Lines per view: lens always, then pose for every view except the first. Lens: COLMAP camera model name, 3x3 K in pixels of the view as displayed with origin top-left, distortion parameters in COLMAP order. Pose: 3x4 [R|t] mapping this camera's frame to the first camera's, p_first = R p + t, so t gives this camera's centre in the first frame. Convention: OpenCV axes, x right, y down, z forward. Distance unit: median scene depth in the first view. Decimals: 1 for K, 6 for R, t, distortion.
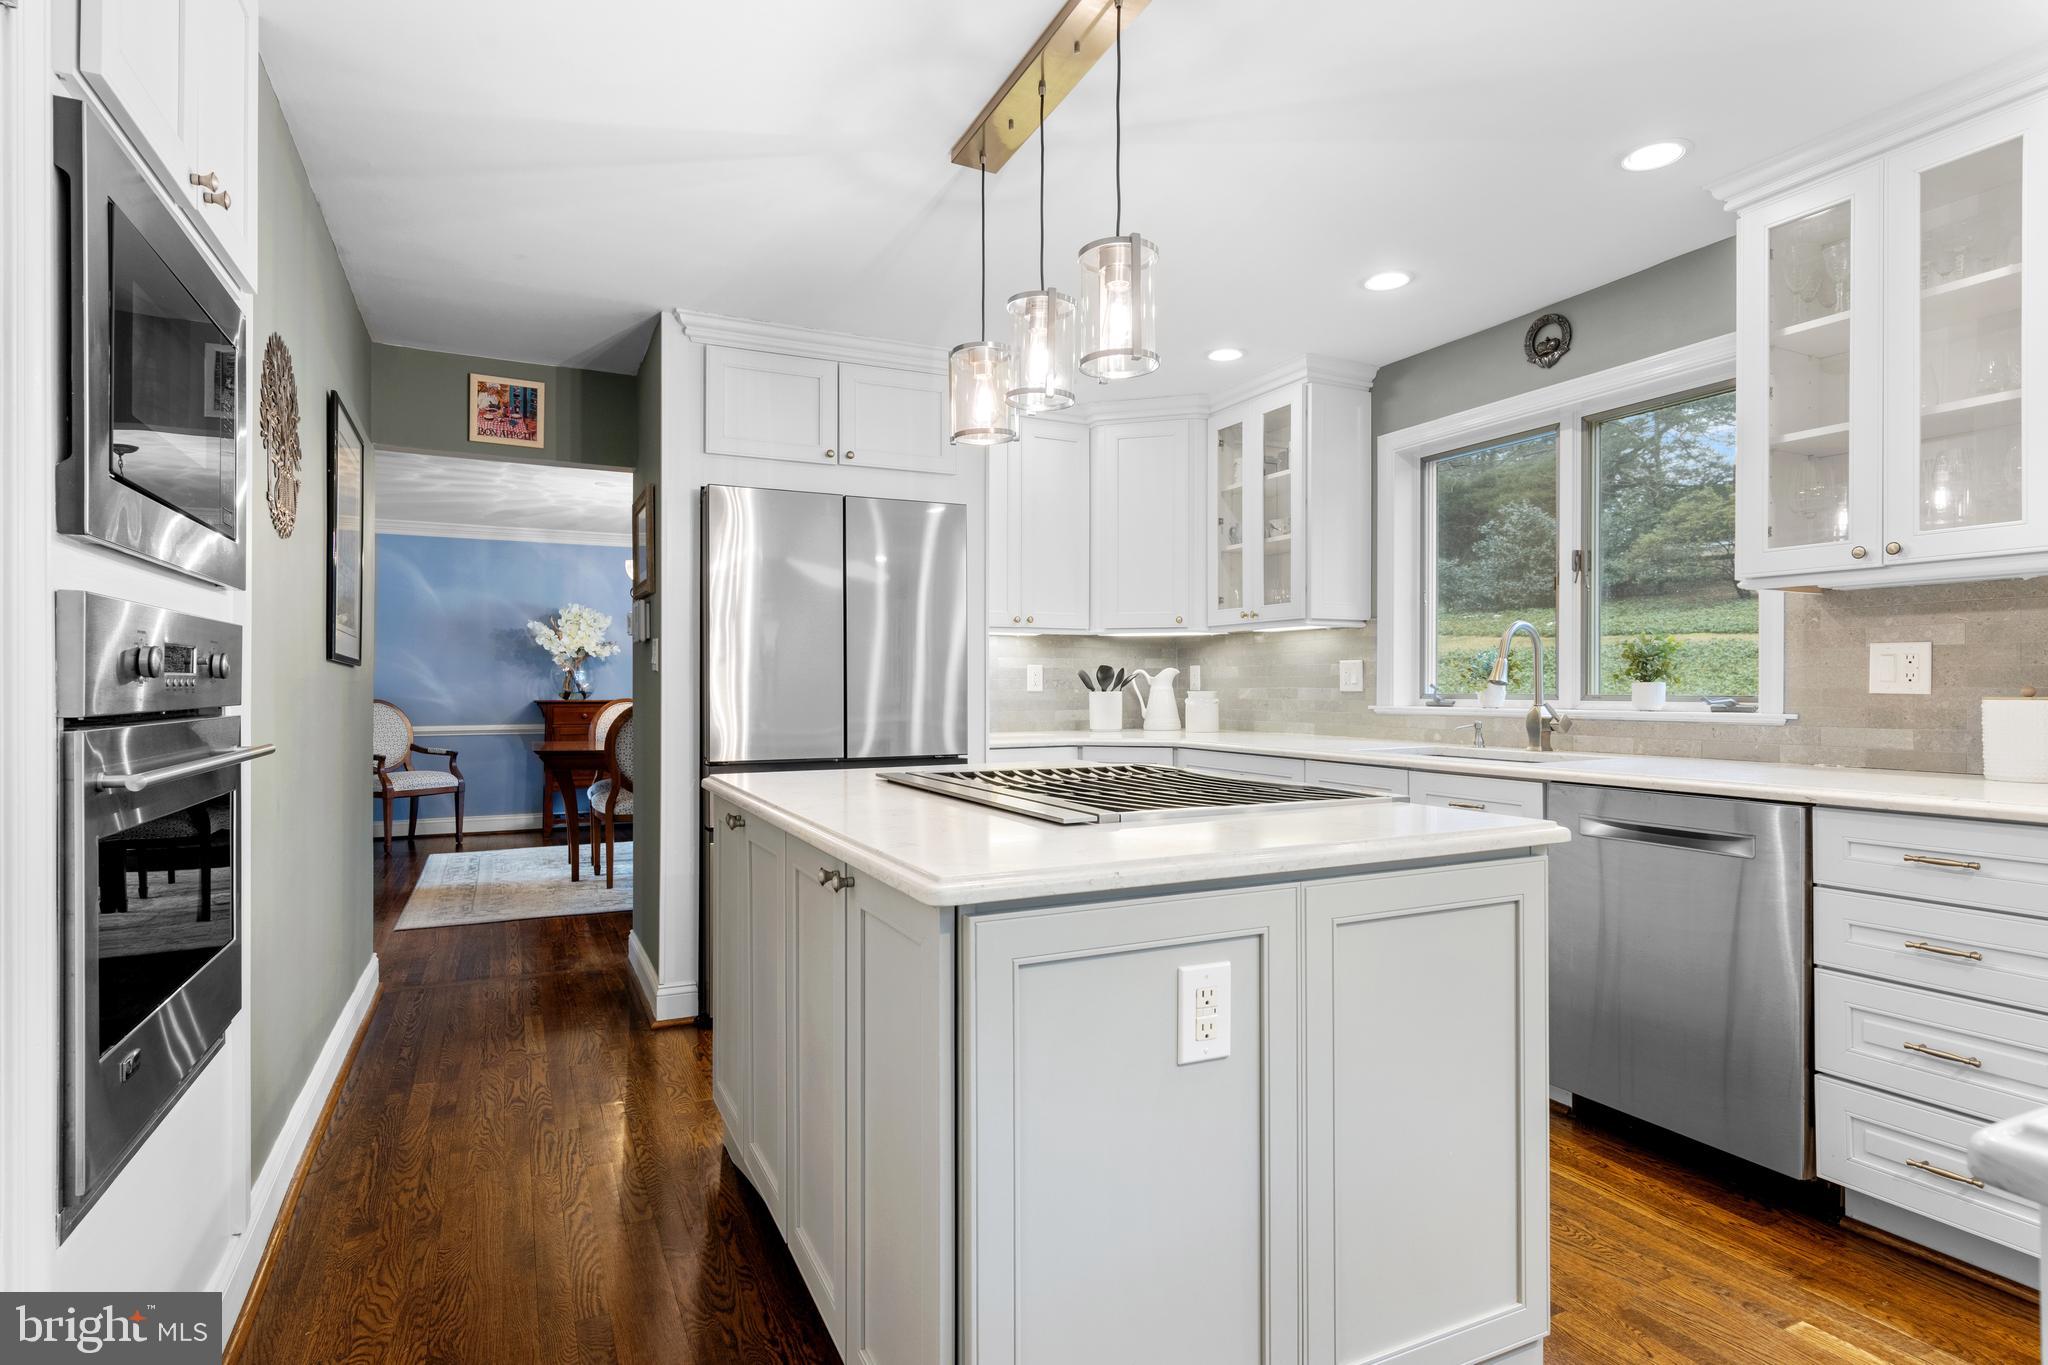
lens RADIAL K [[1056.7, 0, 1027.1], [0, 1056.7, 685.7], [0, 0, 1]] dist [0.007611, -0.003624]
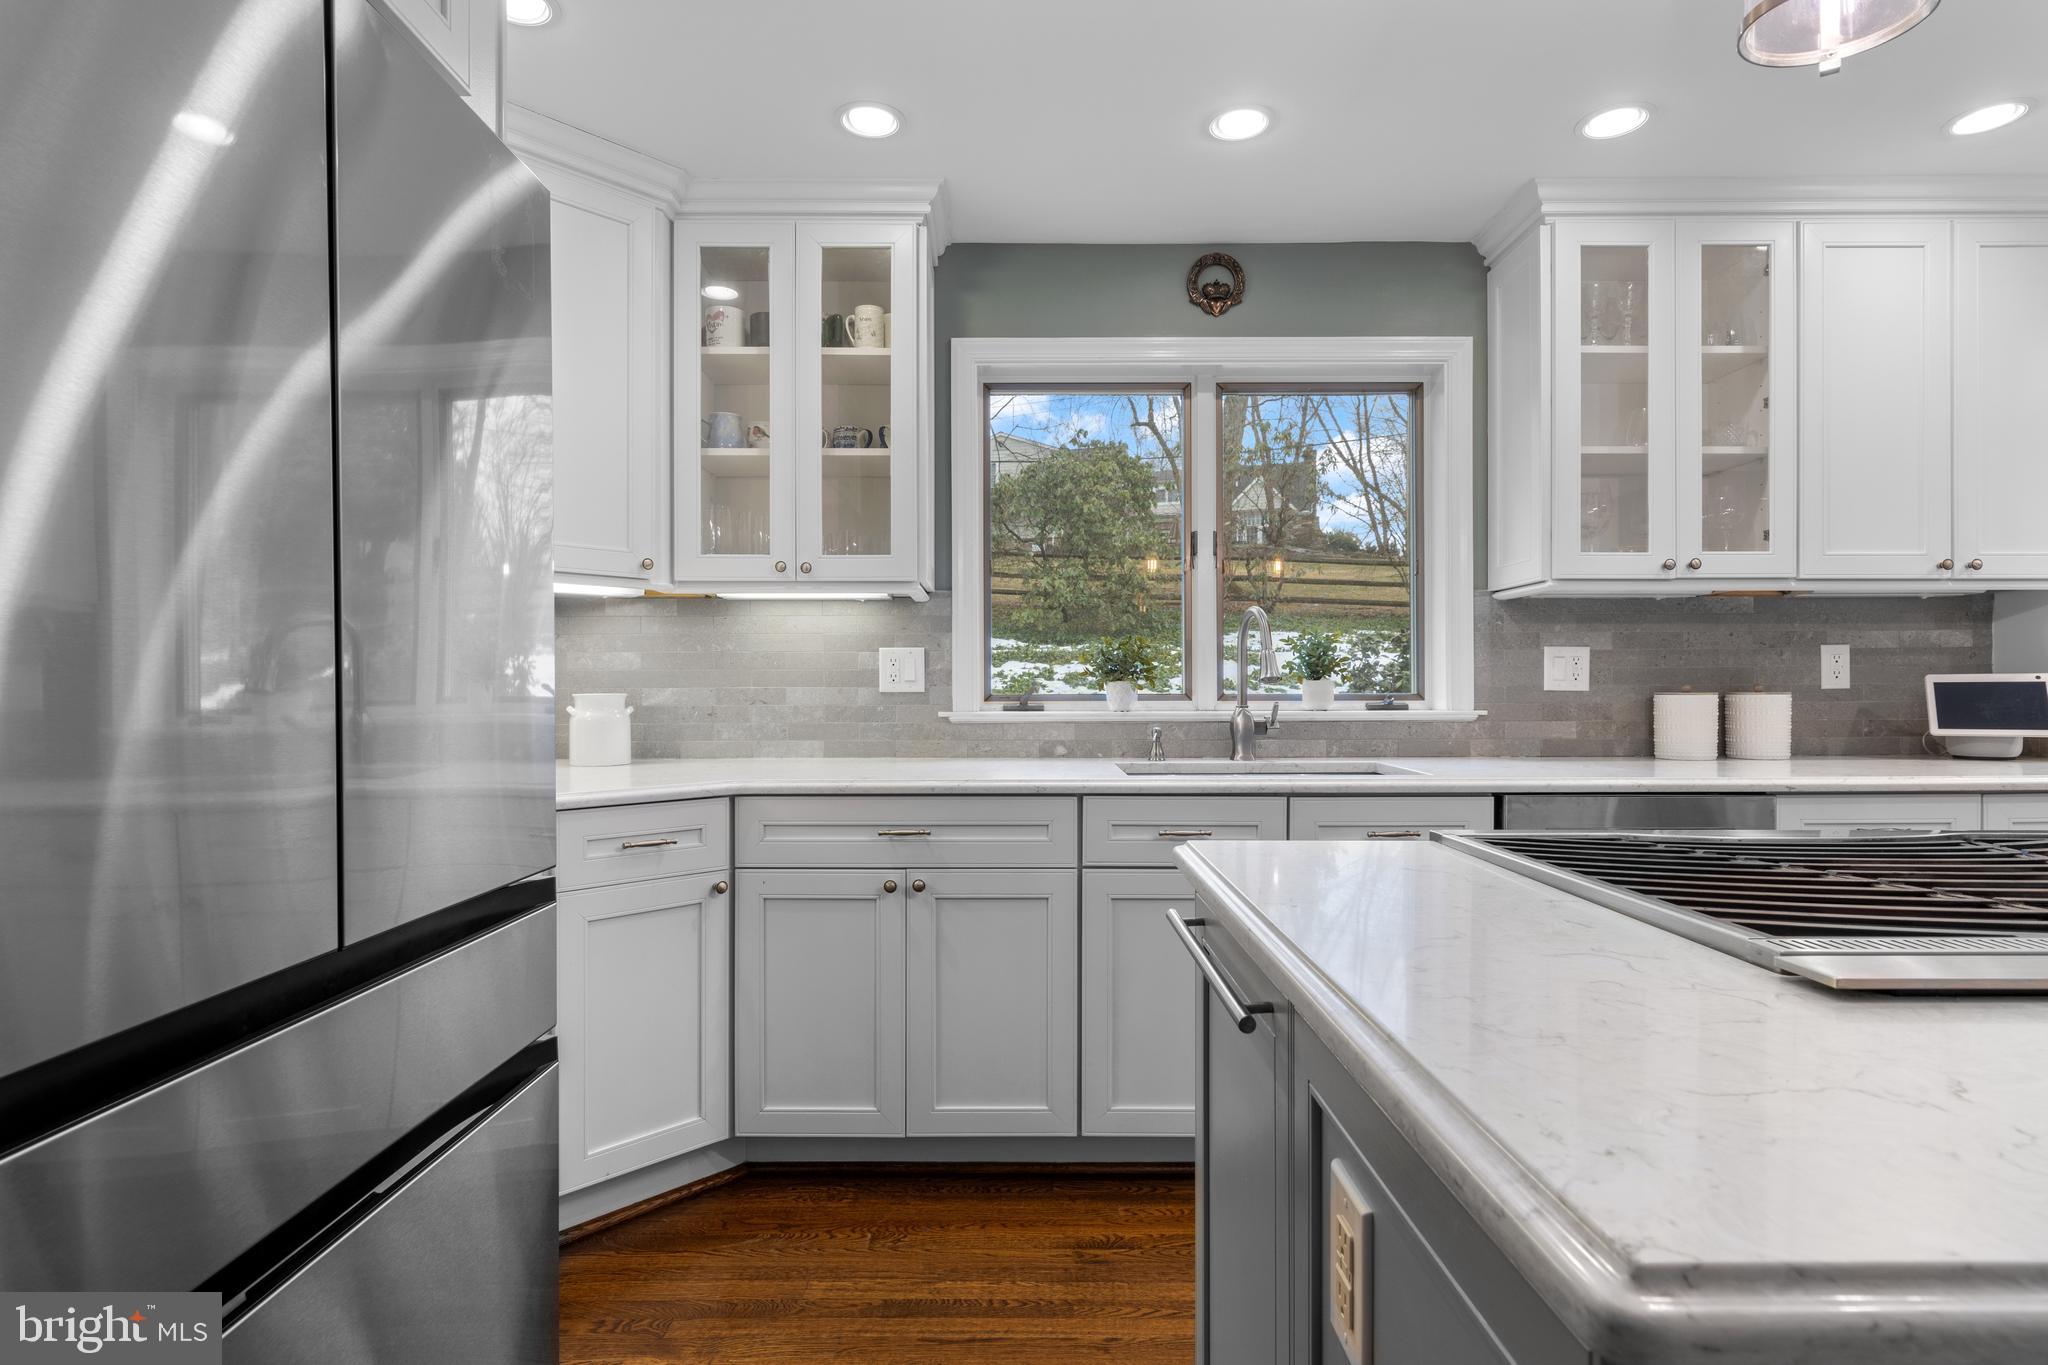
lens RADIAL K [[1056.7, 0, 1030.0], [0, 1056.7, 691.6], [0, 0, 1]] dist [0.007611, -0.003624]
pose [[0.434882, -0.004864, 0.900474, -0.334679], [0.000334, 0.999986, 0.005240, 0.001611], [-0.900487, -0.001978, 0.434878, 0.723544]]
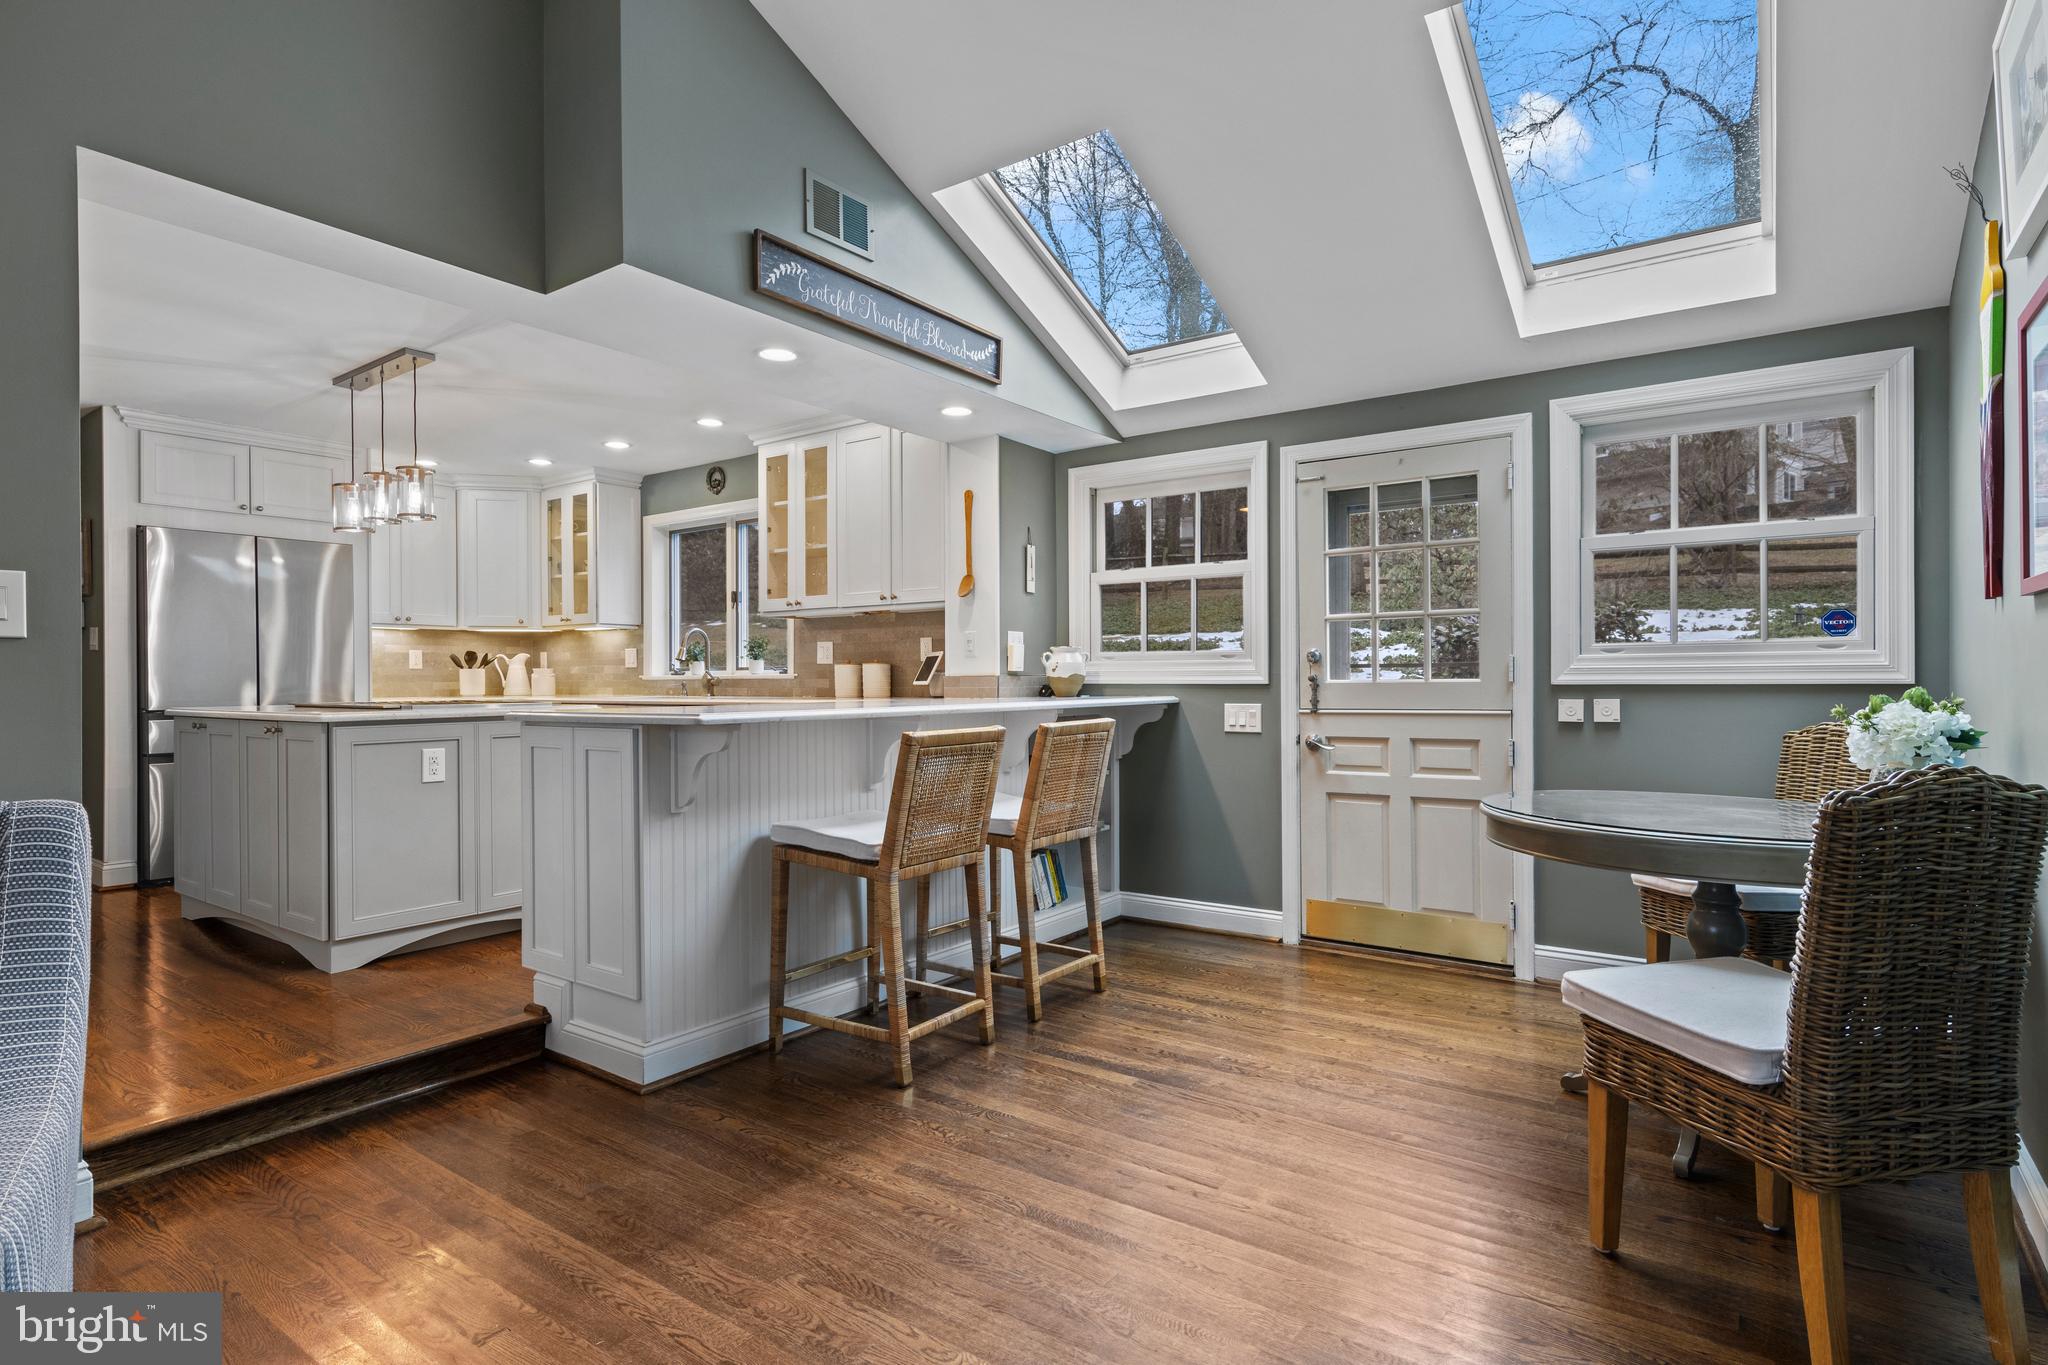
lens RADIAL K [[1043.2, 0, 1024.5], [0, 1043.2, 684.8], [0, 0, 1]] dist [0.009370, -0.001101]
pose [[0.883504, -0.005797, 0.468388, 0.097580], [0.003550, 0.999978, 0.005680, 0.029762], [-0.468410, -0.003356, 0.883505, -0.864602]]
